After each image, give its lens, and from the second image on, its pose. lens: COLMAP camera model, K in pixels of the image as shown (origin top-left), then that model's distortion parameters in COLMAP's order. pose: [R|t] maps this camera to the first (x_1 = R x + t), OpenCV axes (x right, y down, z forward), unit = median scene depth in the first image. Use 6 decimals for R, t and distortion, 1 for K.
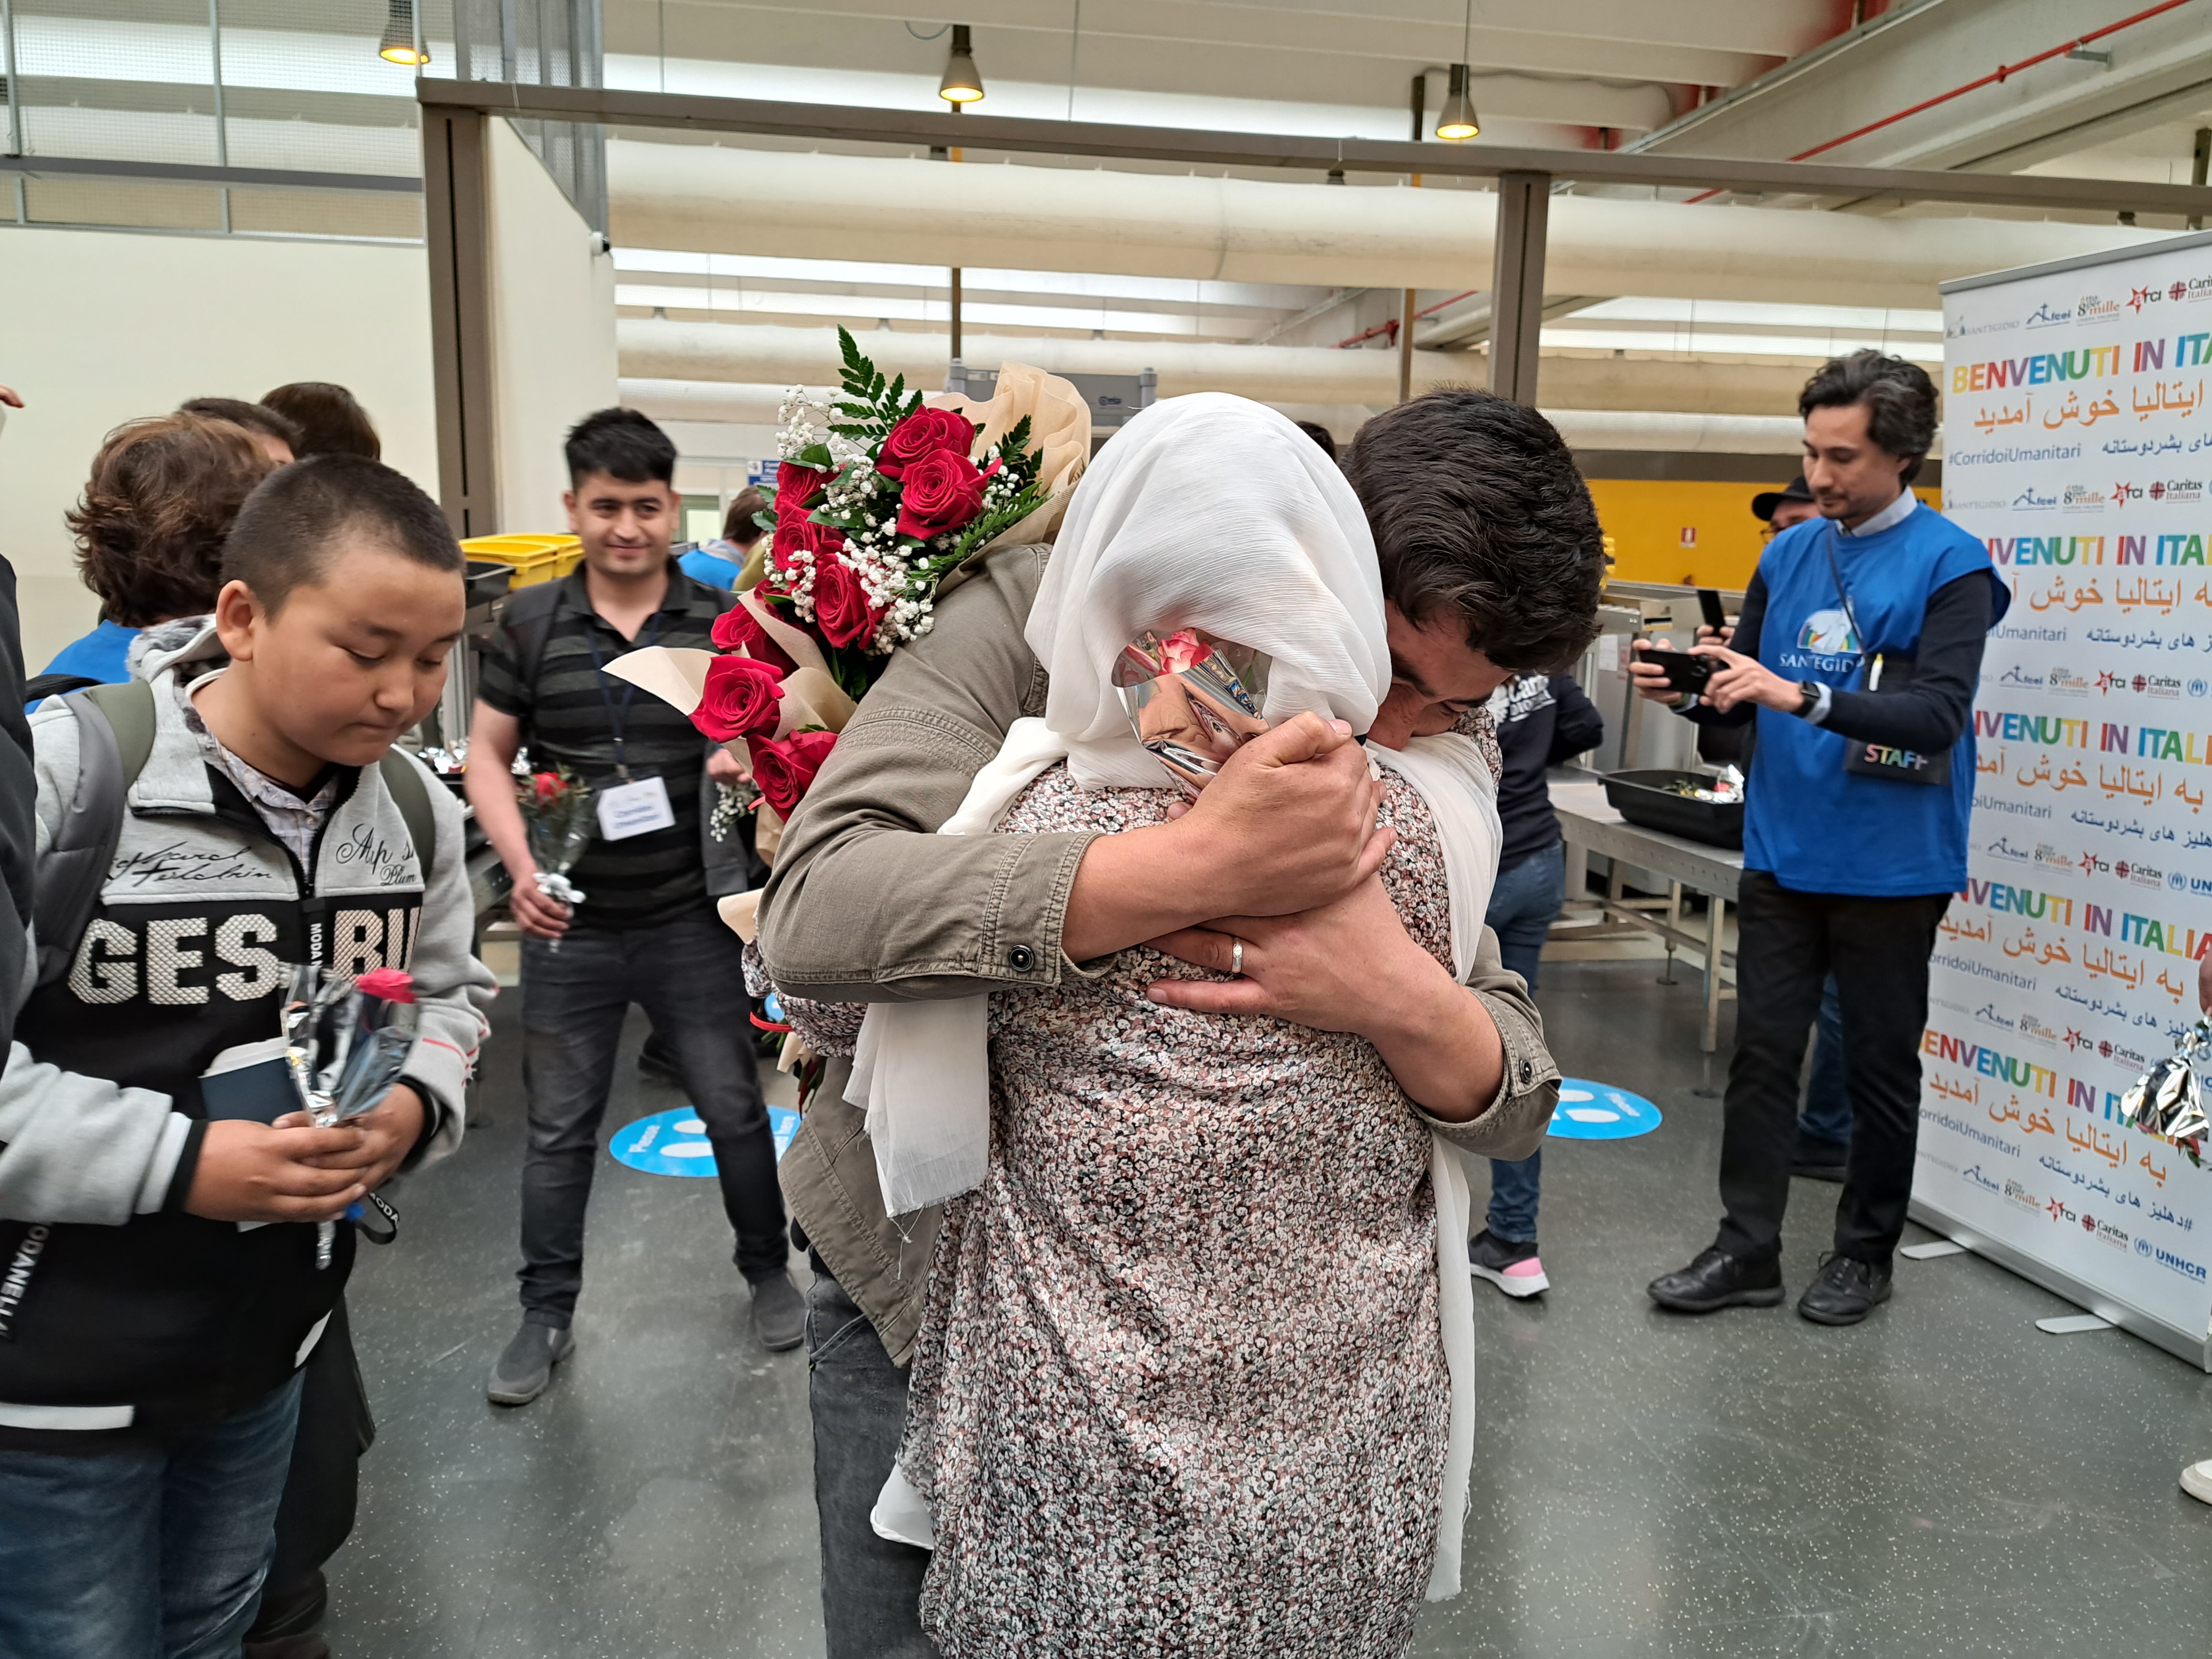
lens RADIAL K [[1519.3, 0, 1104.2], [0, 1519.3, 791.2], [0, 0, 1]] dist [0.002472, -0.001671]
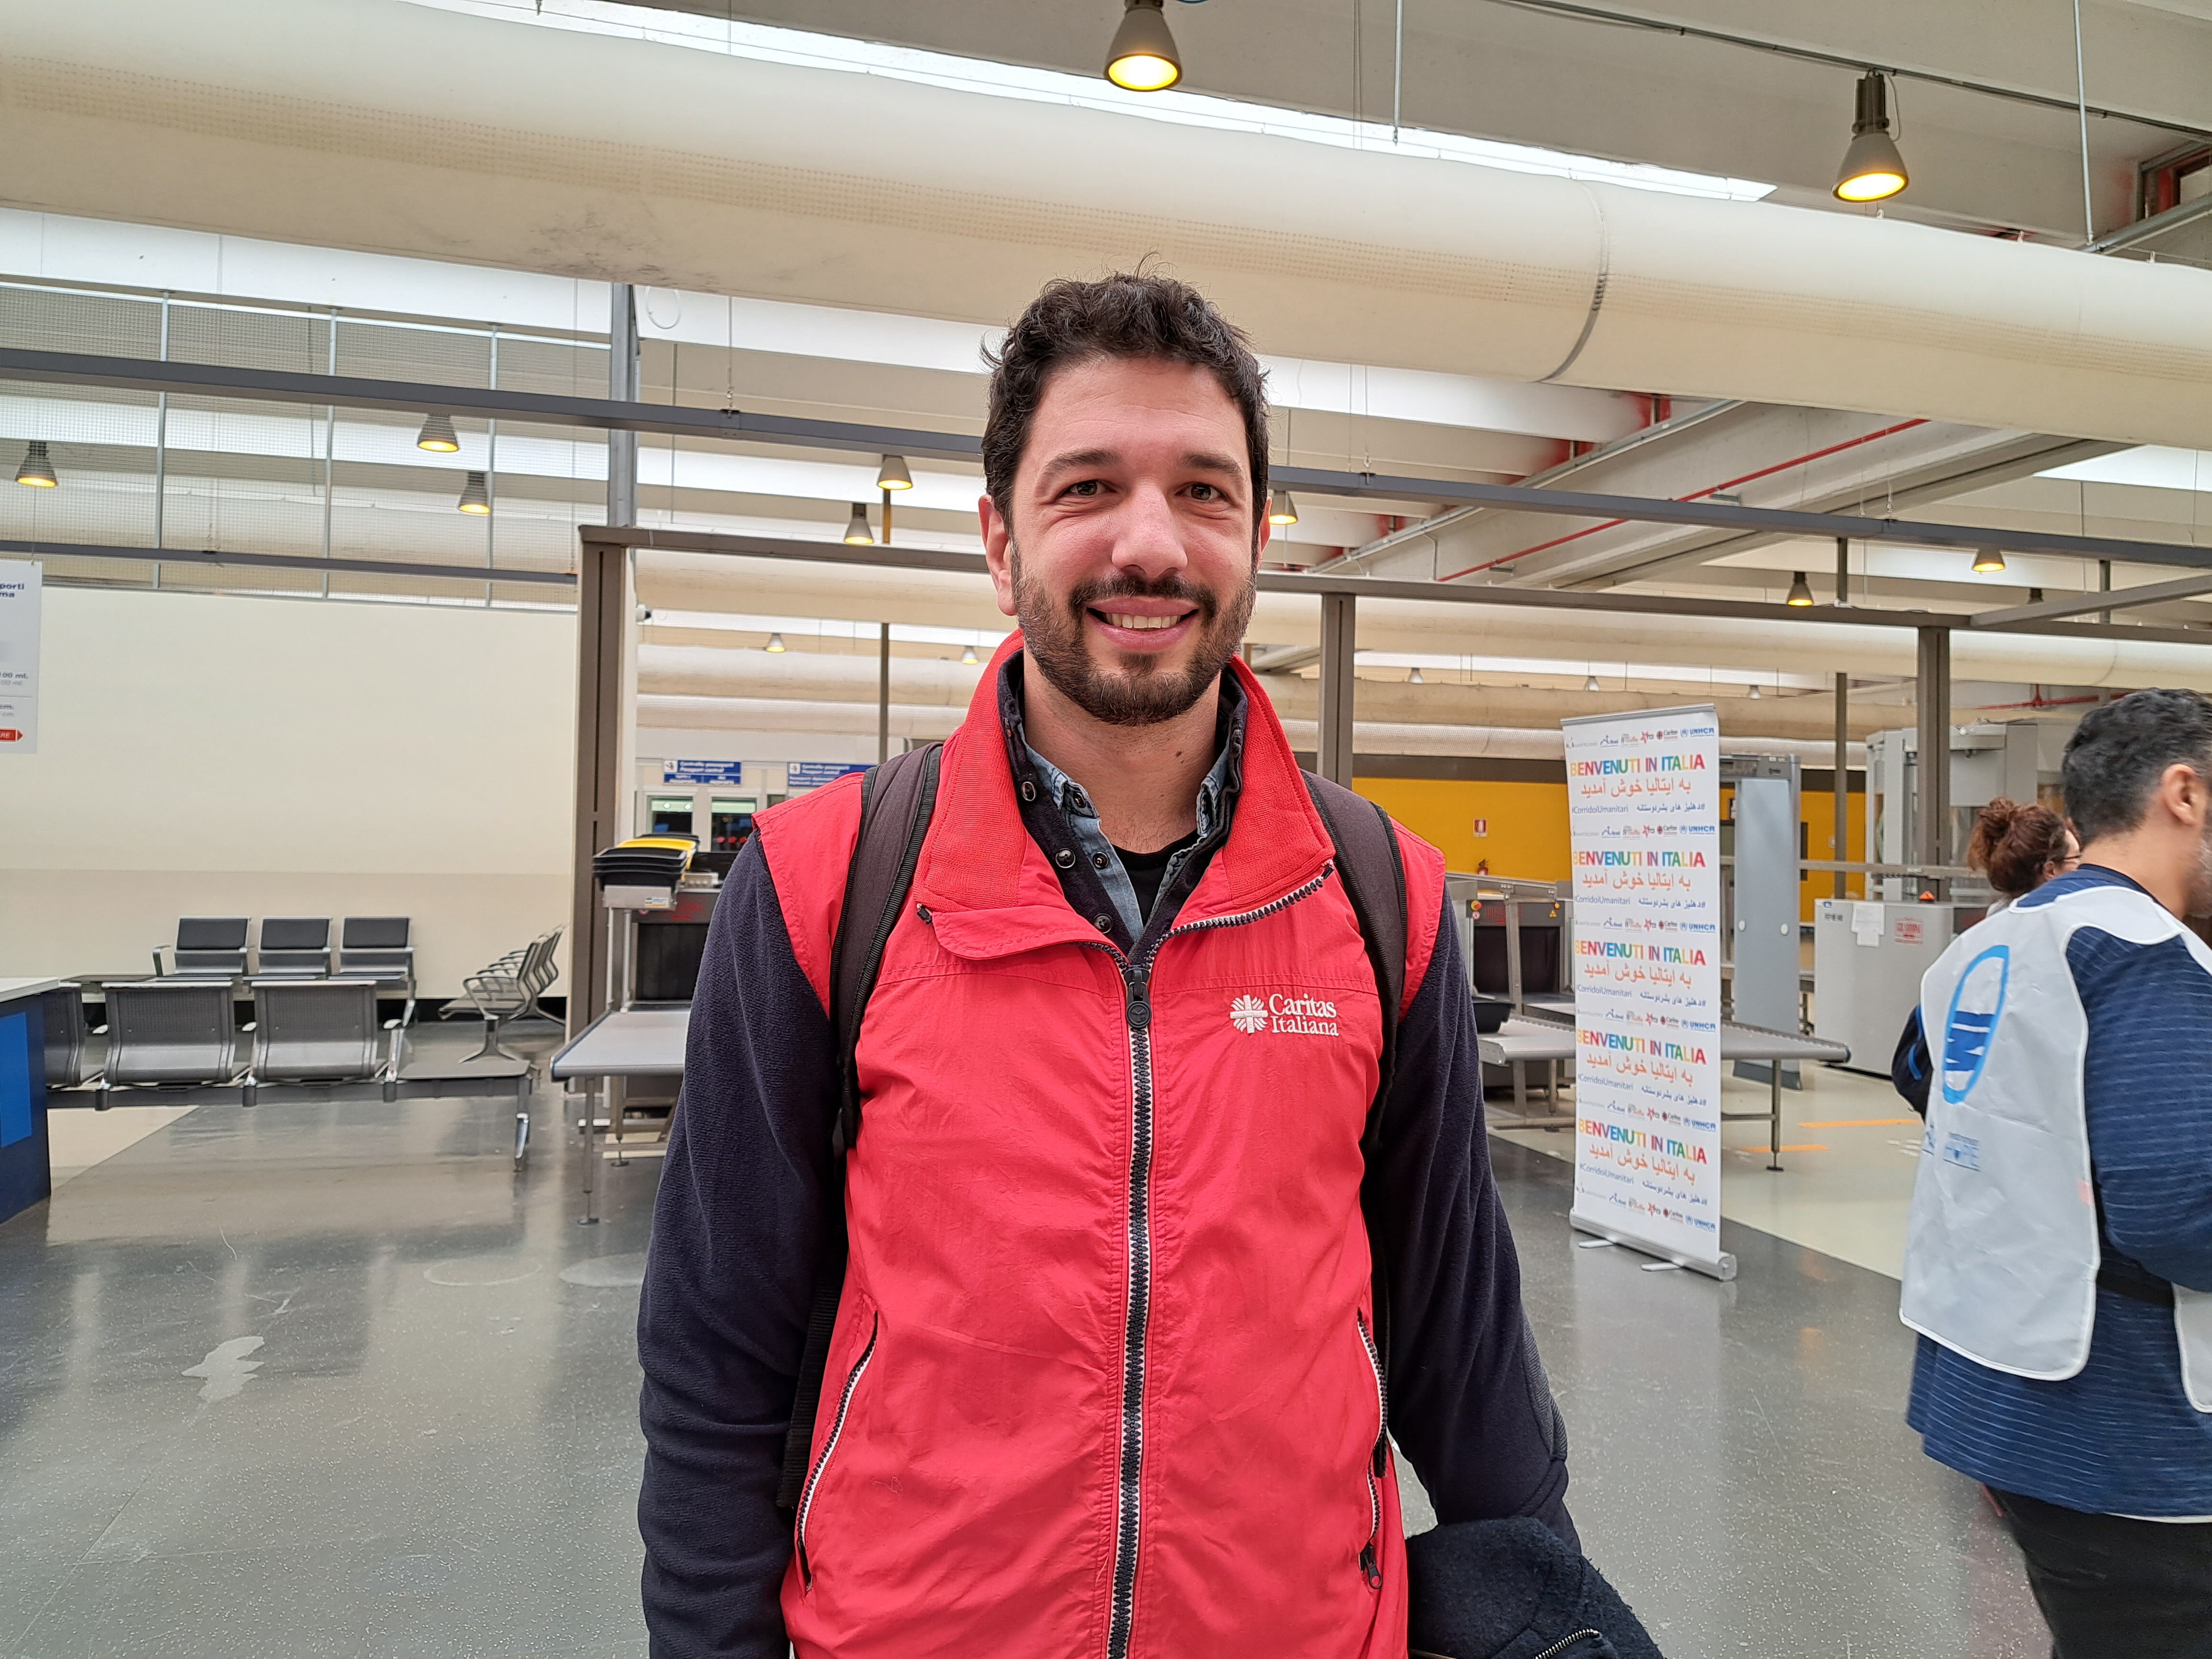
lens RADIAL K [[1518.0, 0, 1112.8], [0, 1518.0, 818.7], [0, 0, 1]] dist [0.092683, -0.113375]
pose [[0.993007, 0.001484, 0.118049, -0.147266], [0.018124, 0.986152, -0.164851, 0.059978], [-0.116659, 0.165838, 0.979228, -0.494569]]
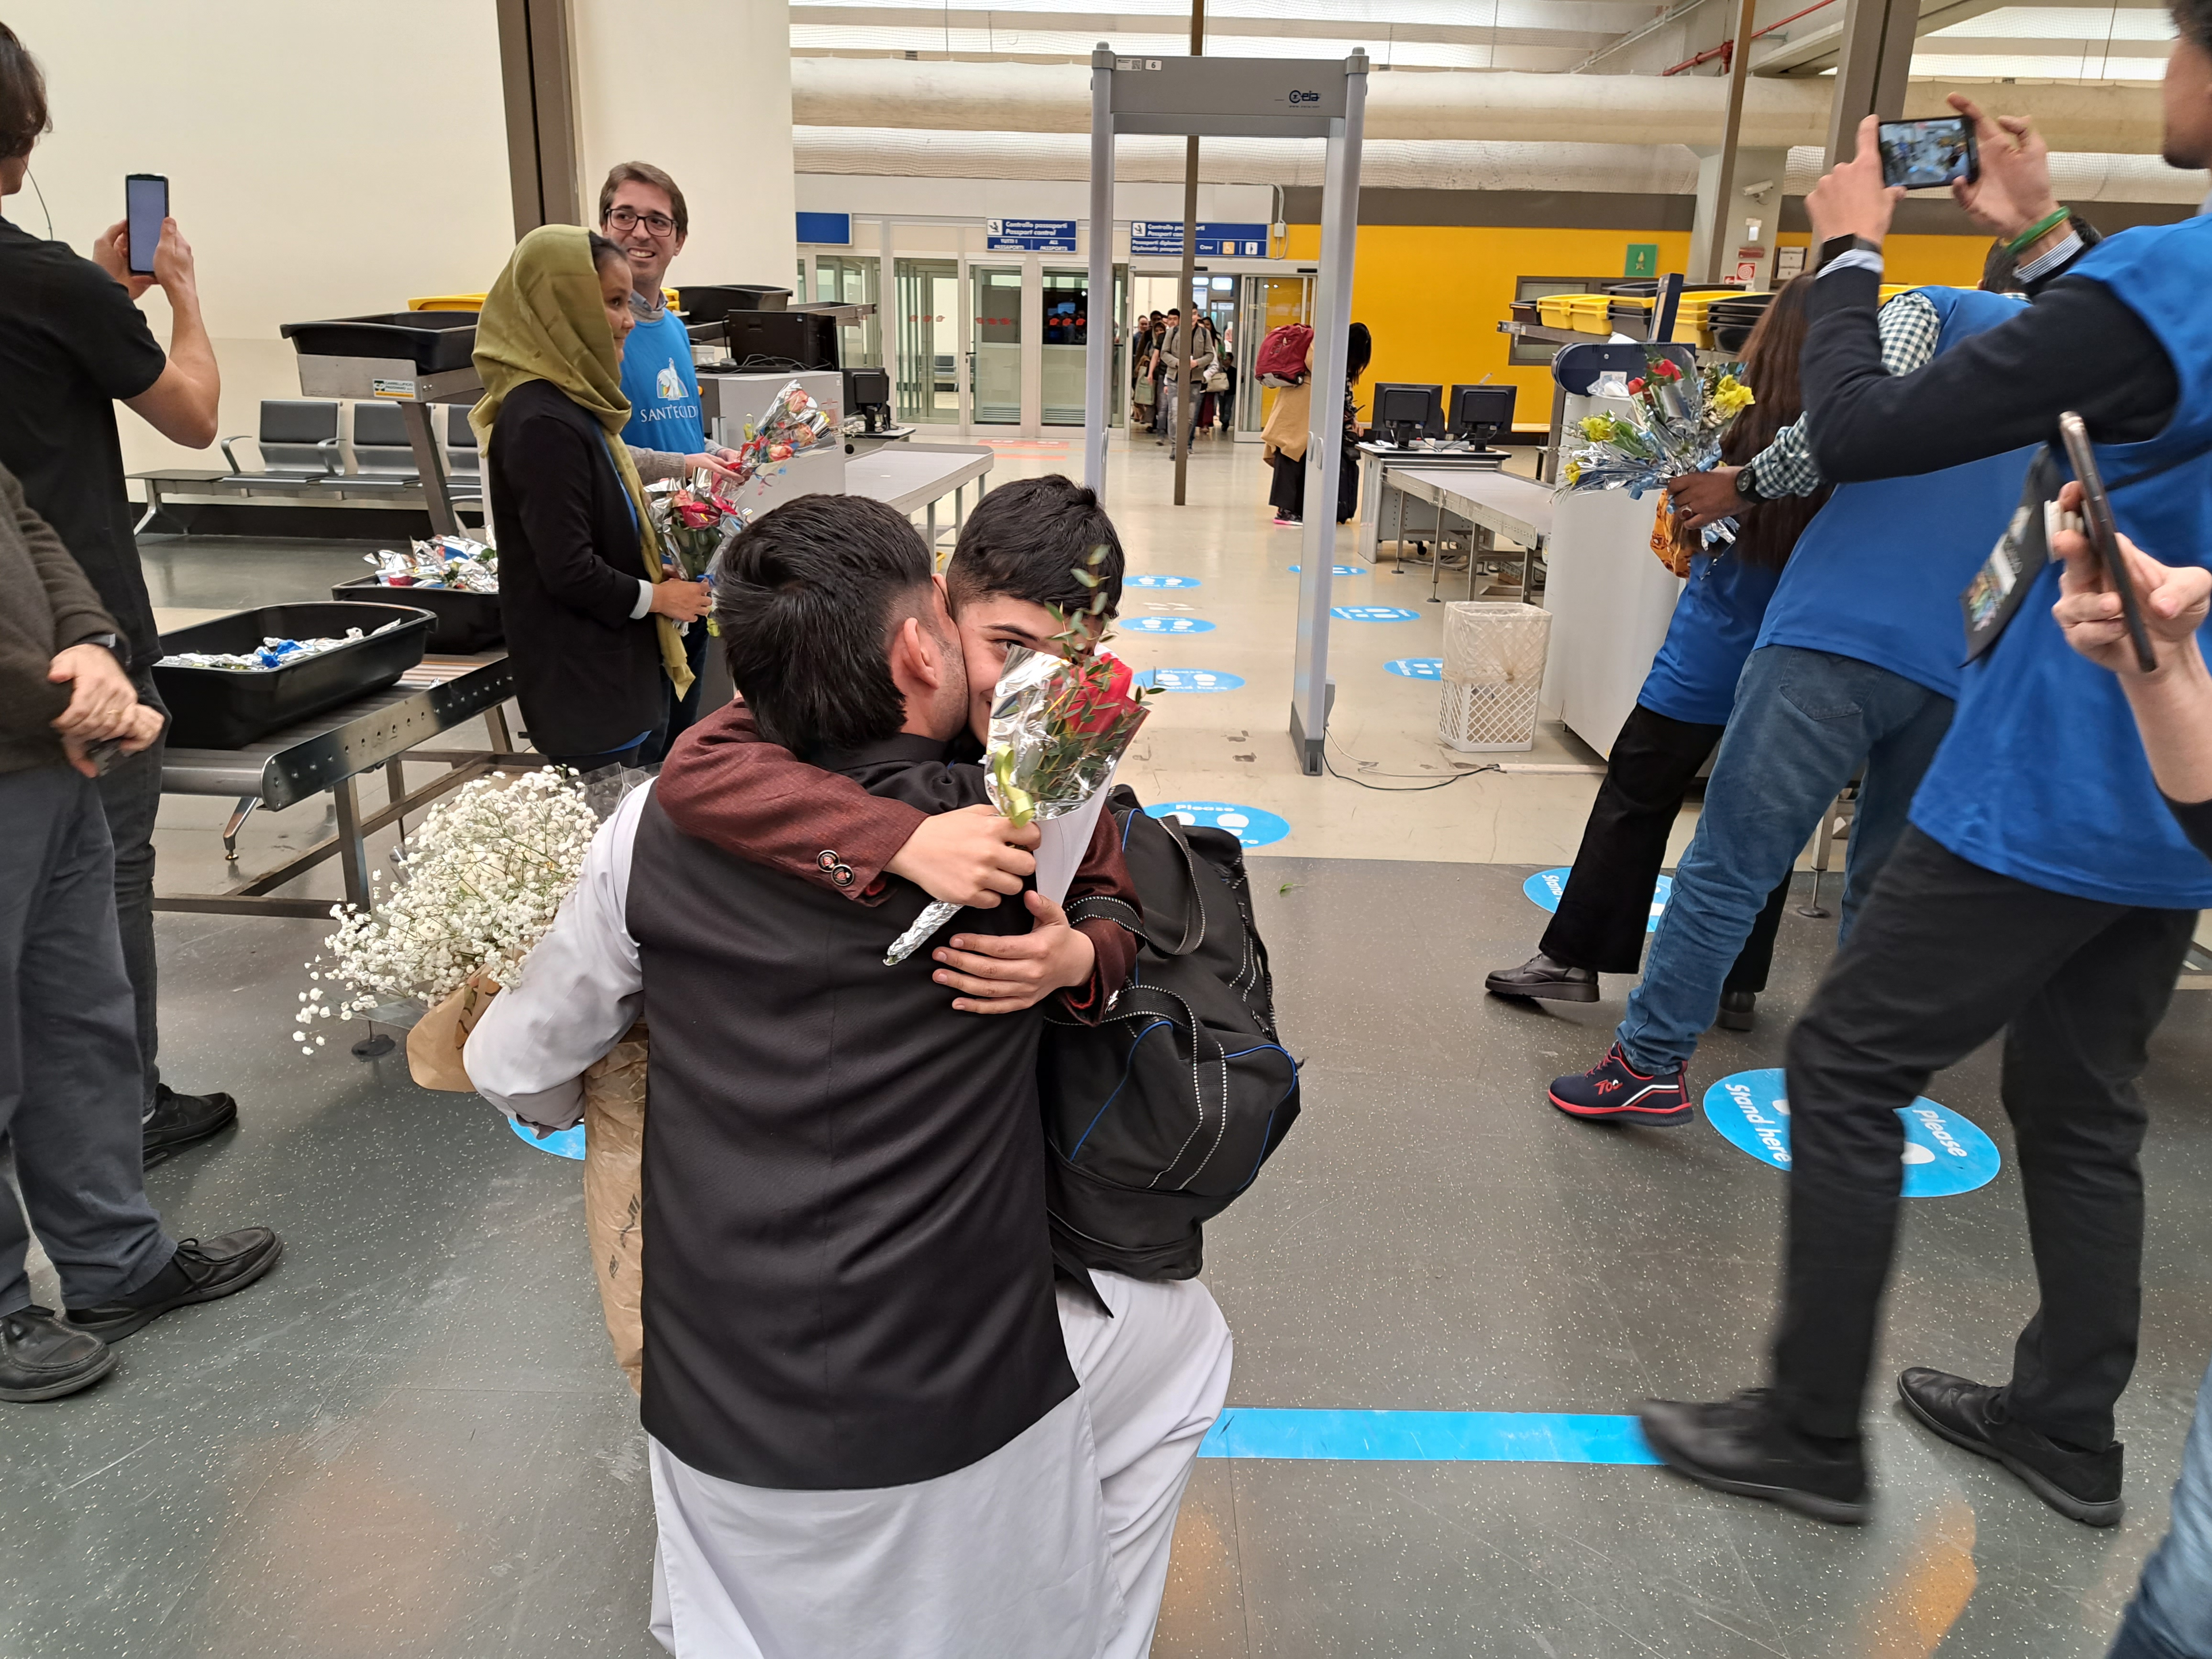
lens RADIAL K [[1518.0, 0, 1112.8], [0, 1518.0, 818.7], [0, 0, 1]] dist [0.092683, -0.113375]
pose [[0.986062, 0.056739, -0.156404, 0.036870], [-0.032110, 0.987280, 0.155718, -0.015211], [0.163250, -0.148525, 0.975341, 0.139222]]
